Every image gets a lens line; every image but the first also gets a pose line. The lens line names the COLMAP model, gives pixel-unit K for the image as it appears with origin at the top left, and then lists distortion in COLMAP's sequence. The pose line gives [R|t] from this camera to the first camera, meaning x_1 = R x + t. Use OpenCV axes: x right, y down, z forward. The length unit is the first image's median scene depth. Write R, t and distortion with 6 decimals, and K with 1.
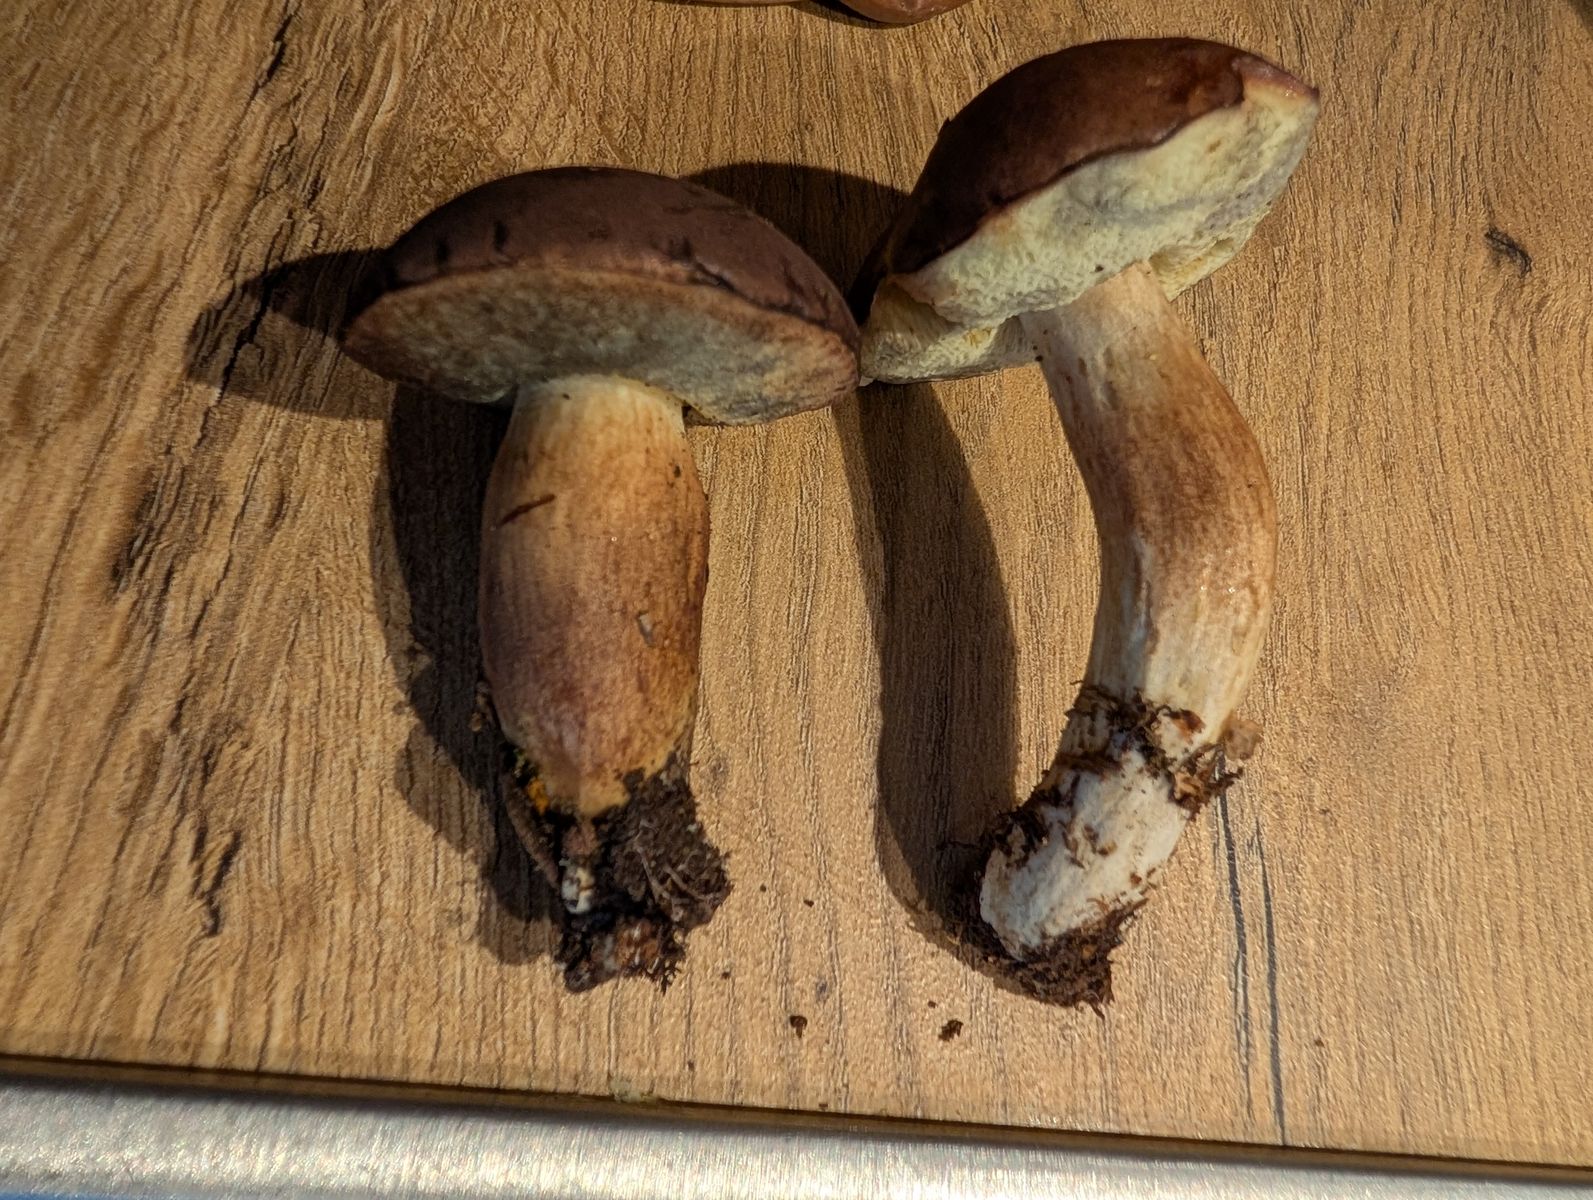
lens RADIAL K [[1197.3, 0, 795.4], [0, 1197.3, 501.2], [0, 0, 1]] dist [0.000545, 0.001411]
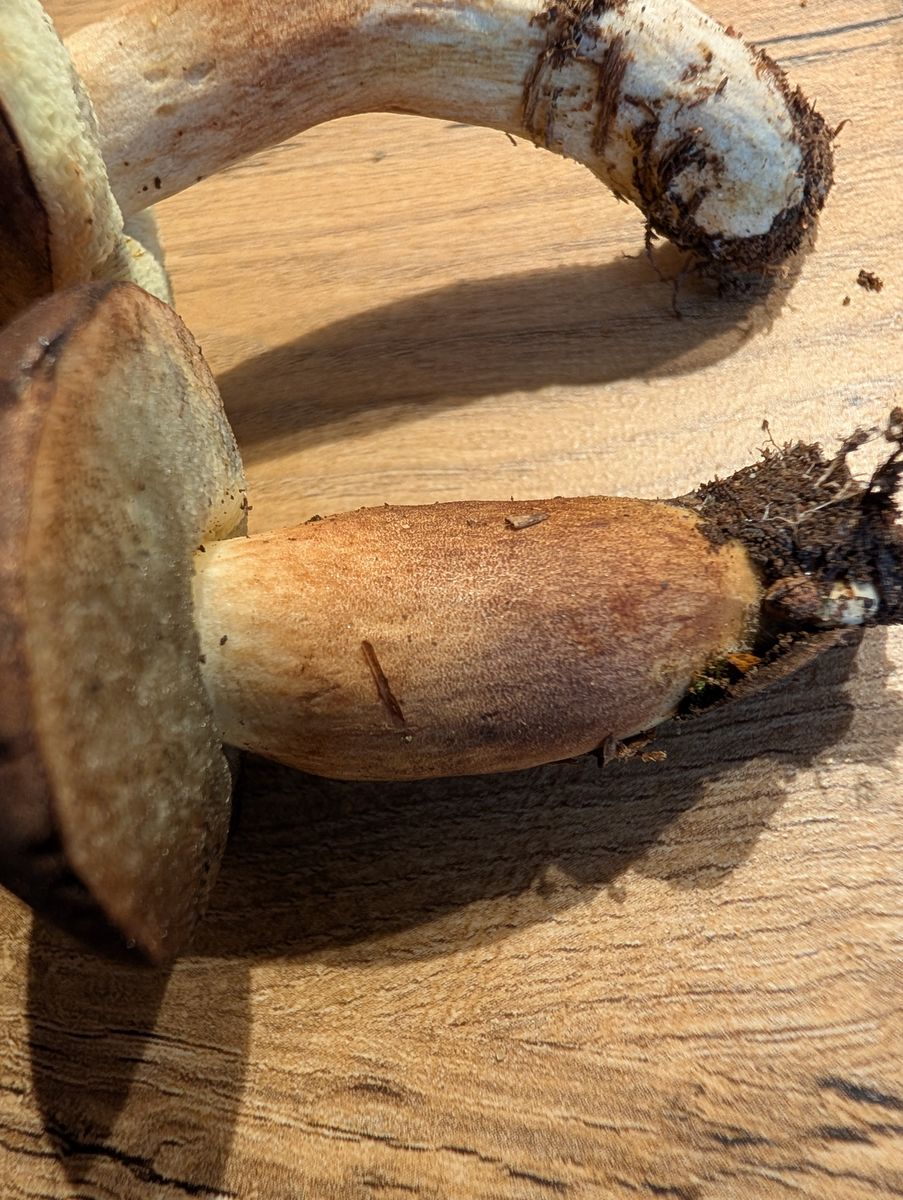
lens RADIAL K [[902.0, 0, 378.5], [0, 902.0, 599.9], [0, 0, 1]] dist [0.000545, 0.001411]
pose [[-0.059757, -0.982248, 0.177812, -0.240661], [0.991014, -0.037022, 0.128536, -0.057036], [-0.119671, 0.183895, 0.975634, 0.405389]]
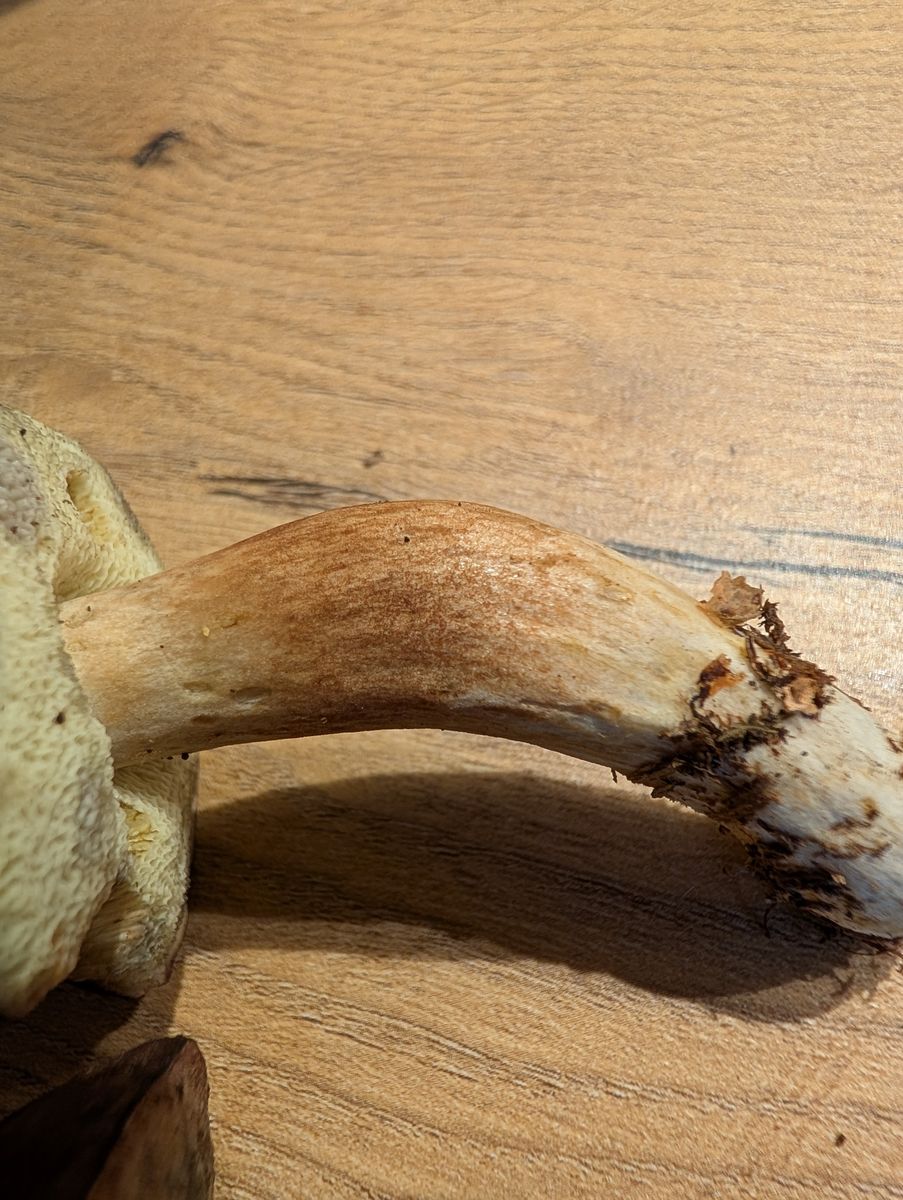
lens RADIAL K [[902.0, 0, 378.5], [0, 902.0, 599.9], [0, 0, 1]] dist [0.000545, 0.001411]
pose [[0.134974, -0.983949, 0.116732, 0.263084], [0.984642, 0.146360, 0.095176, -0.071499], [-0.110733, 0.102093, 0.988593, 0.442915]]
